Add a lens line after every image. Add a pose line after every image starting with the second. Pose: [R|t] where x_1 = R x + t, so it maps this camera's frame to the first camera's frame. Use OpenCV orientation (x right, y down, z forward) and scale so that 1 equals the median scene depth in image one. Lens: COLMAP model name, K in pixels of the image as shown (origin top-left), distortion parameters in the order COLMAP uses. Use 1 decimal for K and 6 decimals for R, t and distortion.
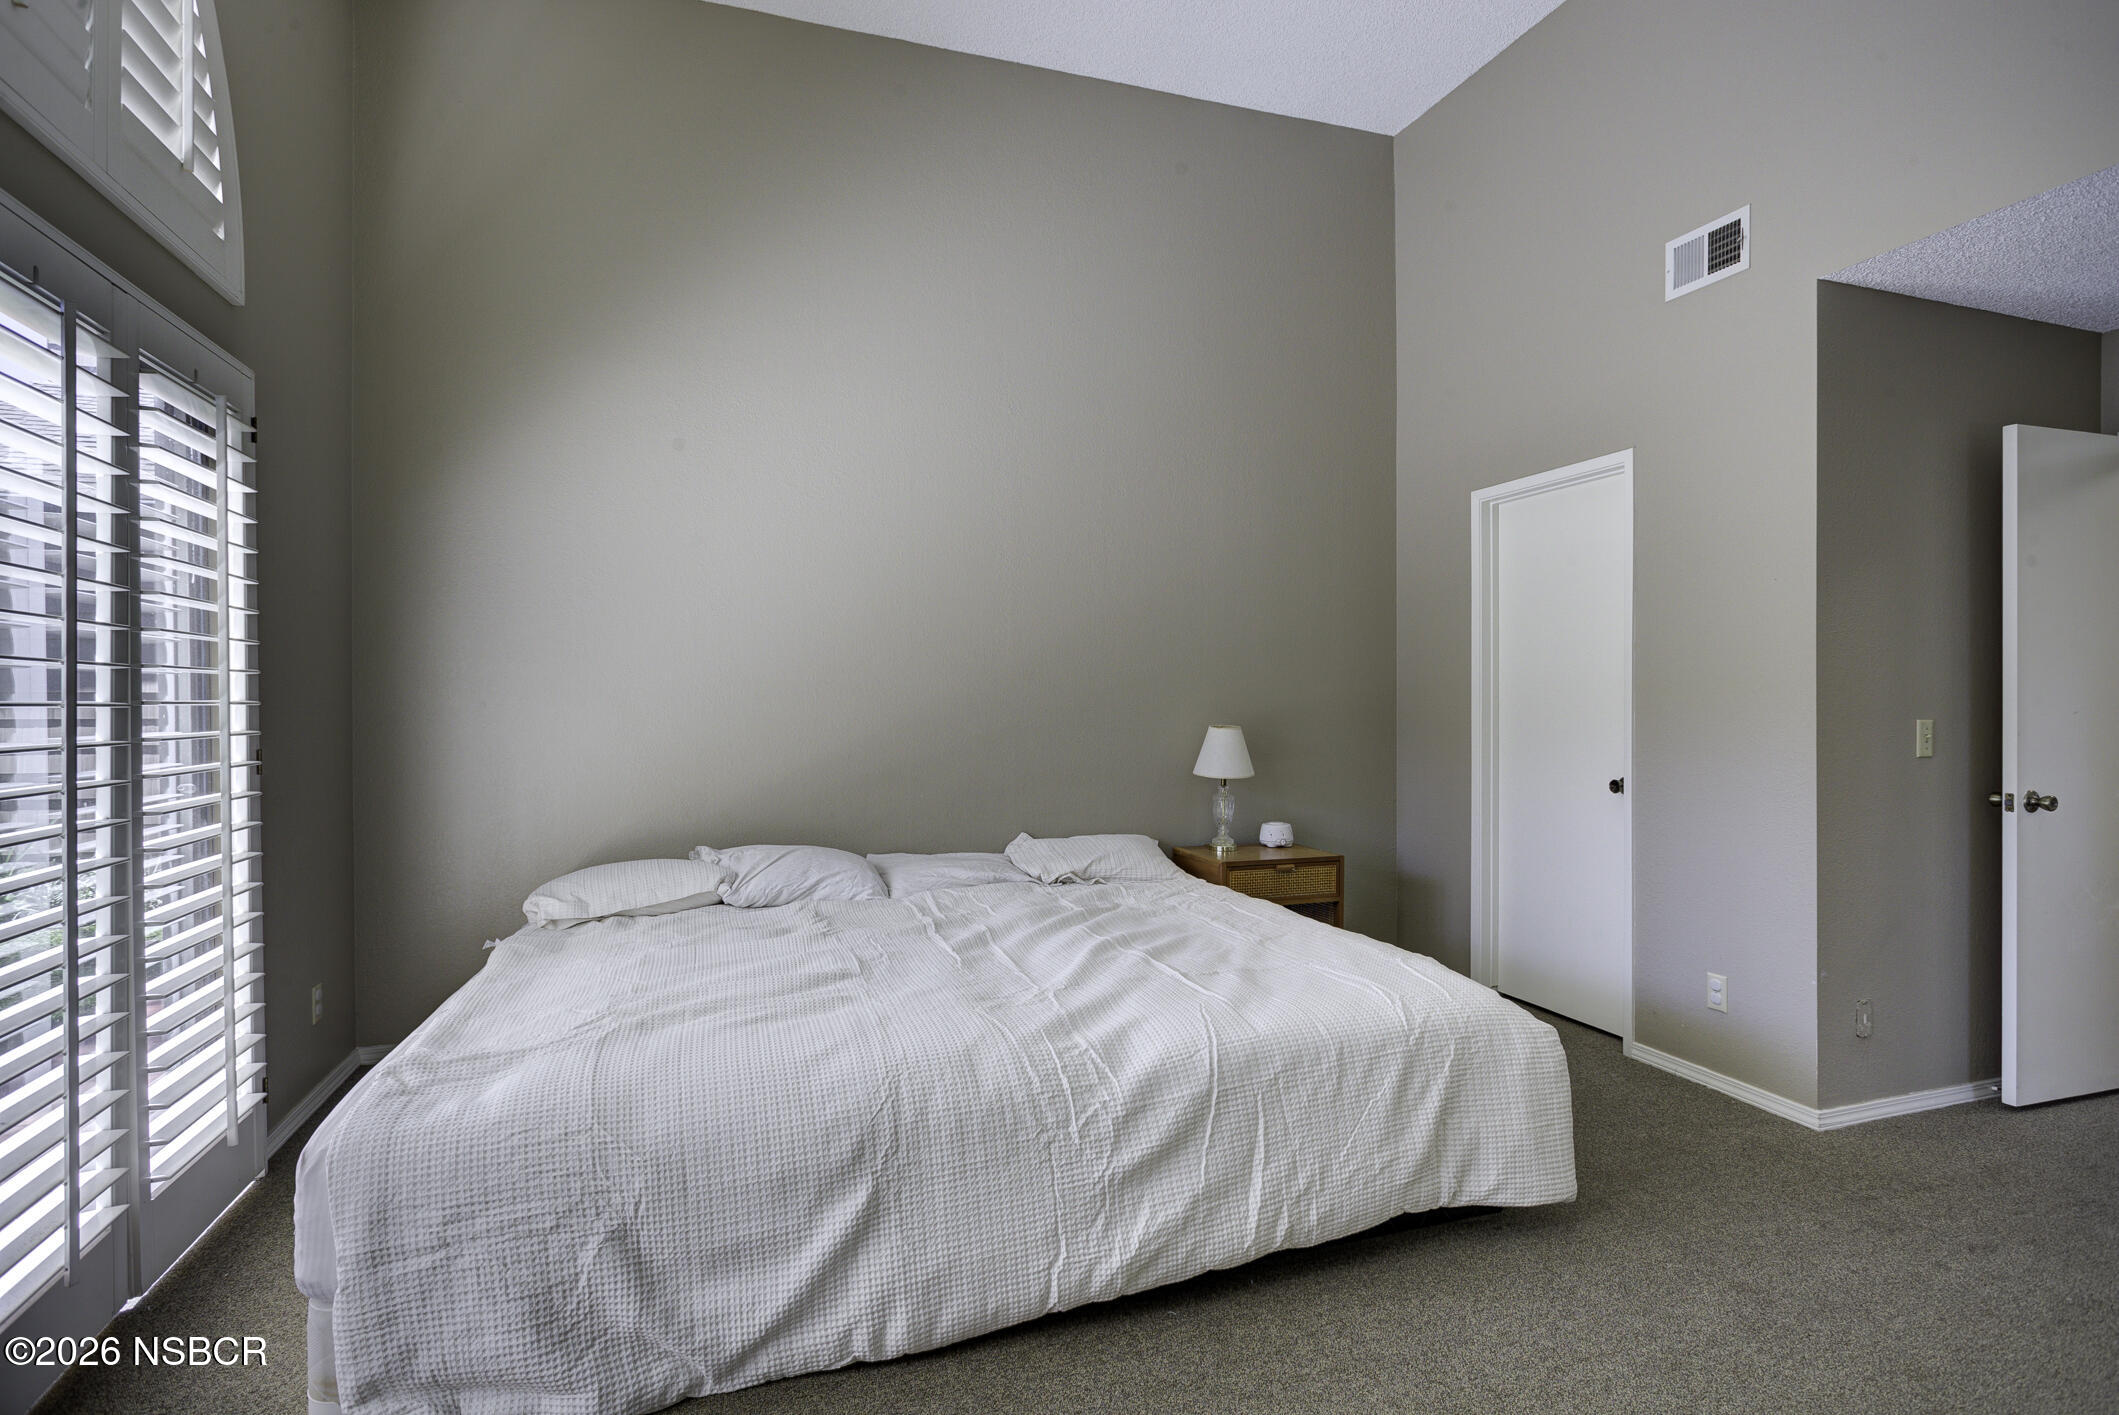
lens RADIAL K [[1038.7, 0, 1062.4], [0, 1038.7, 708.7], [0, 0, 1]] dist [-0.018058, 0.005565]
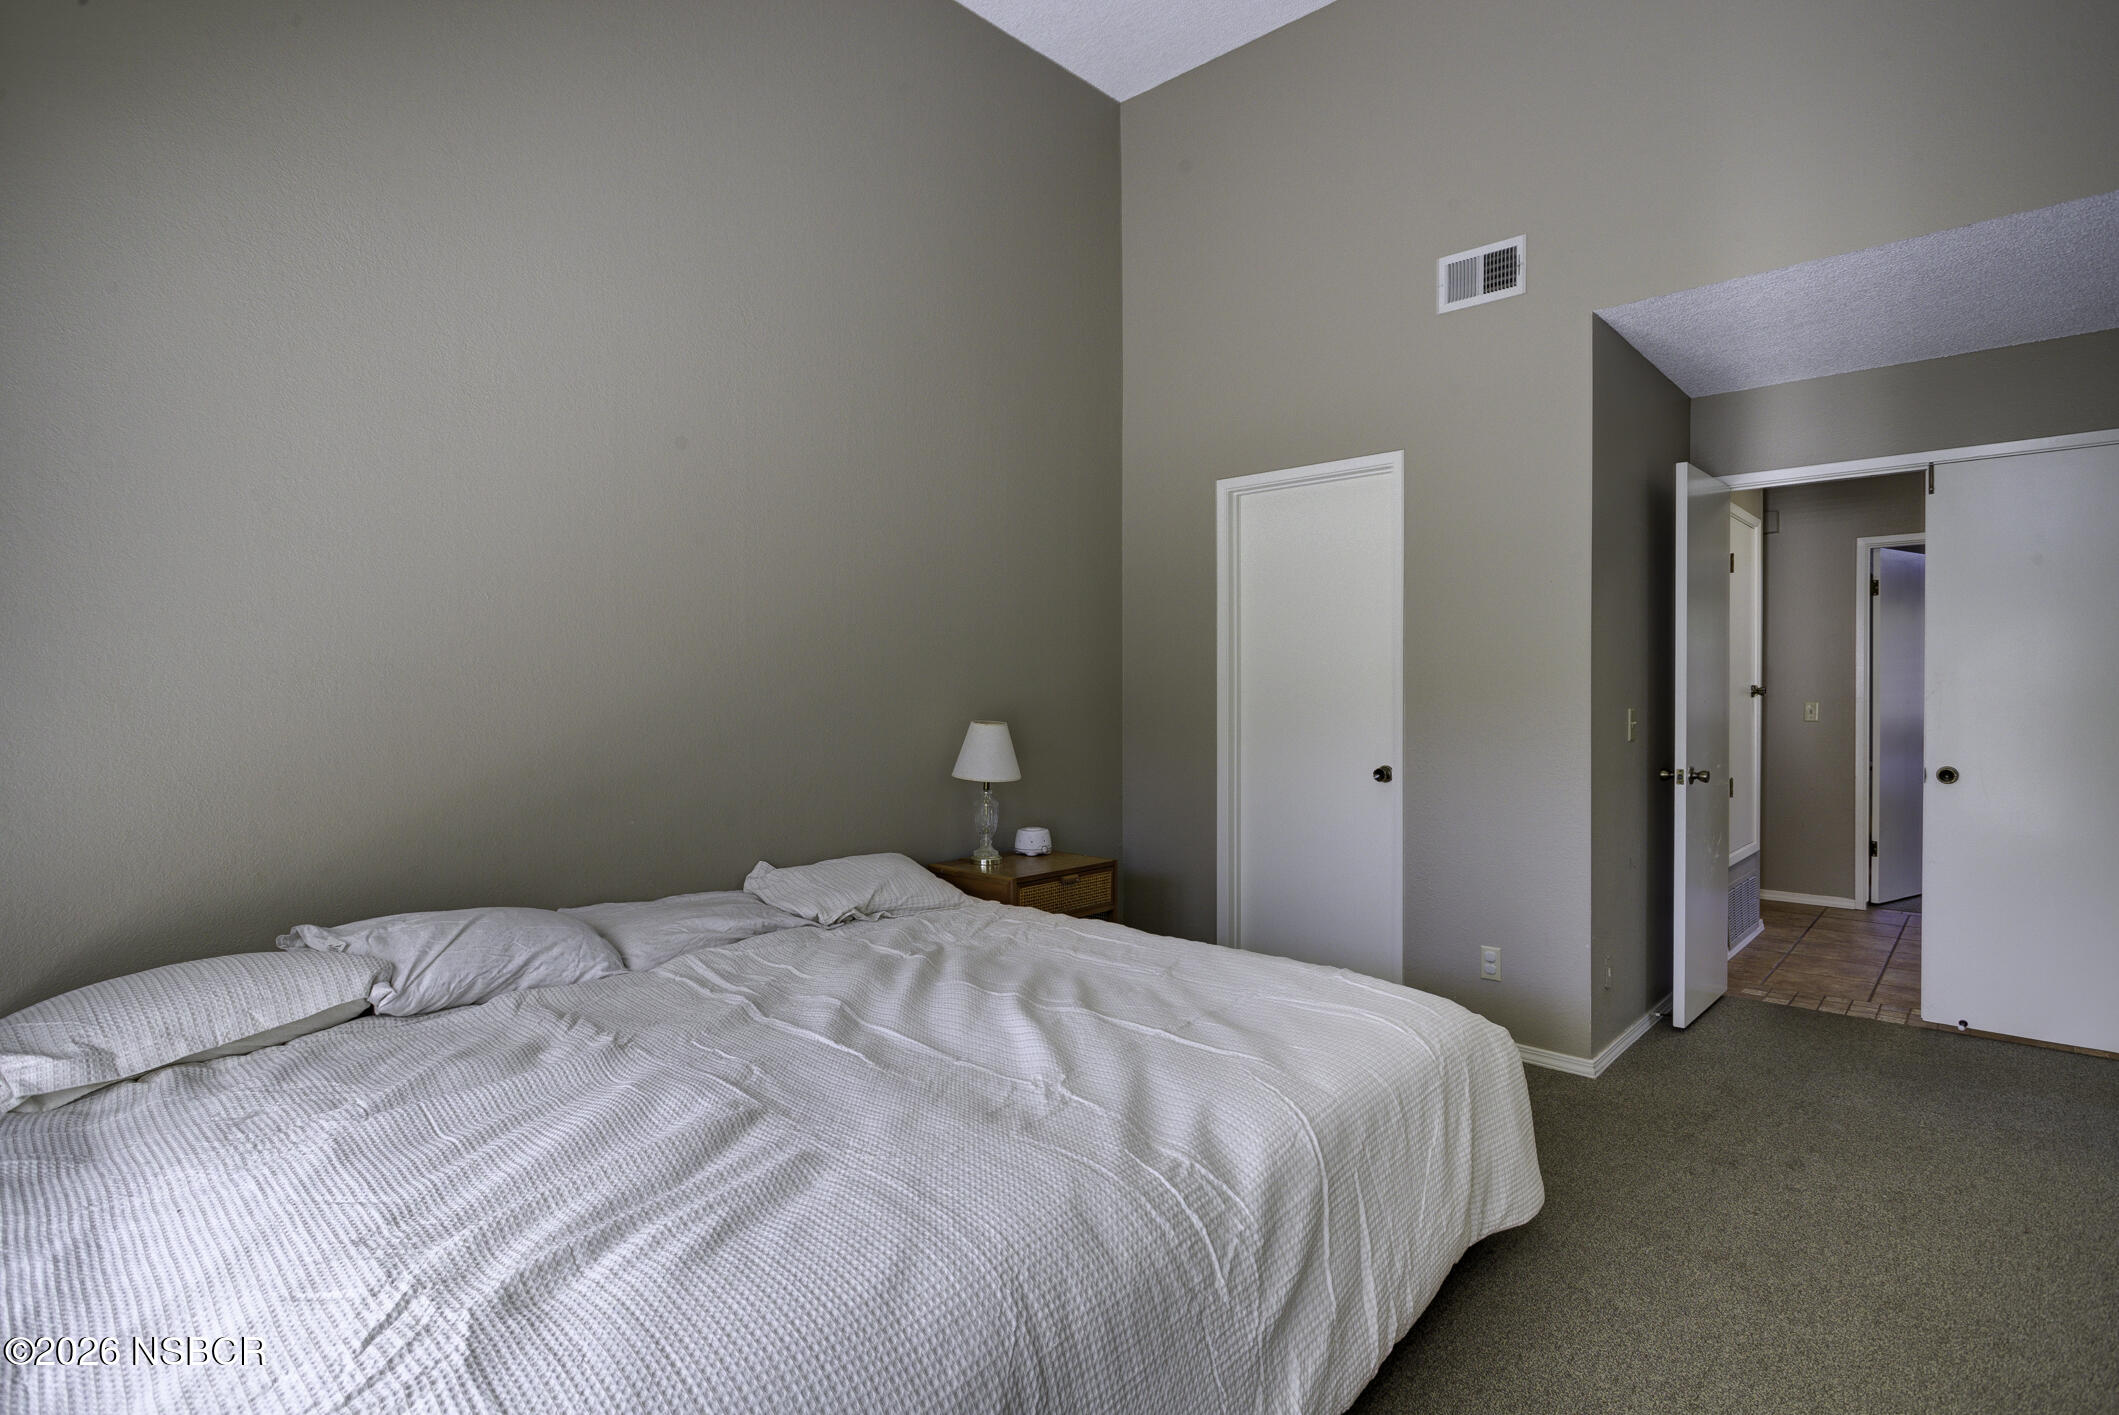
lens RADIAL K [[1038.7, 0, 1062.4], [0, 1038.7, 705.5], [0, 0, 1]] dist [-0.018058, 0.005565]
pose [[0.878729, -0.006290, 0.477279, -0.250698], [0.004072, 0.999976, 0.005681, -0.001910], [-0.477303, -0.003049, 0.878734, 0.244483]]
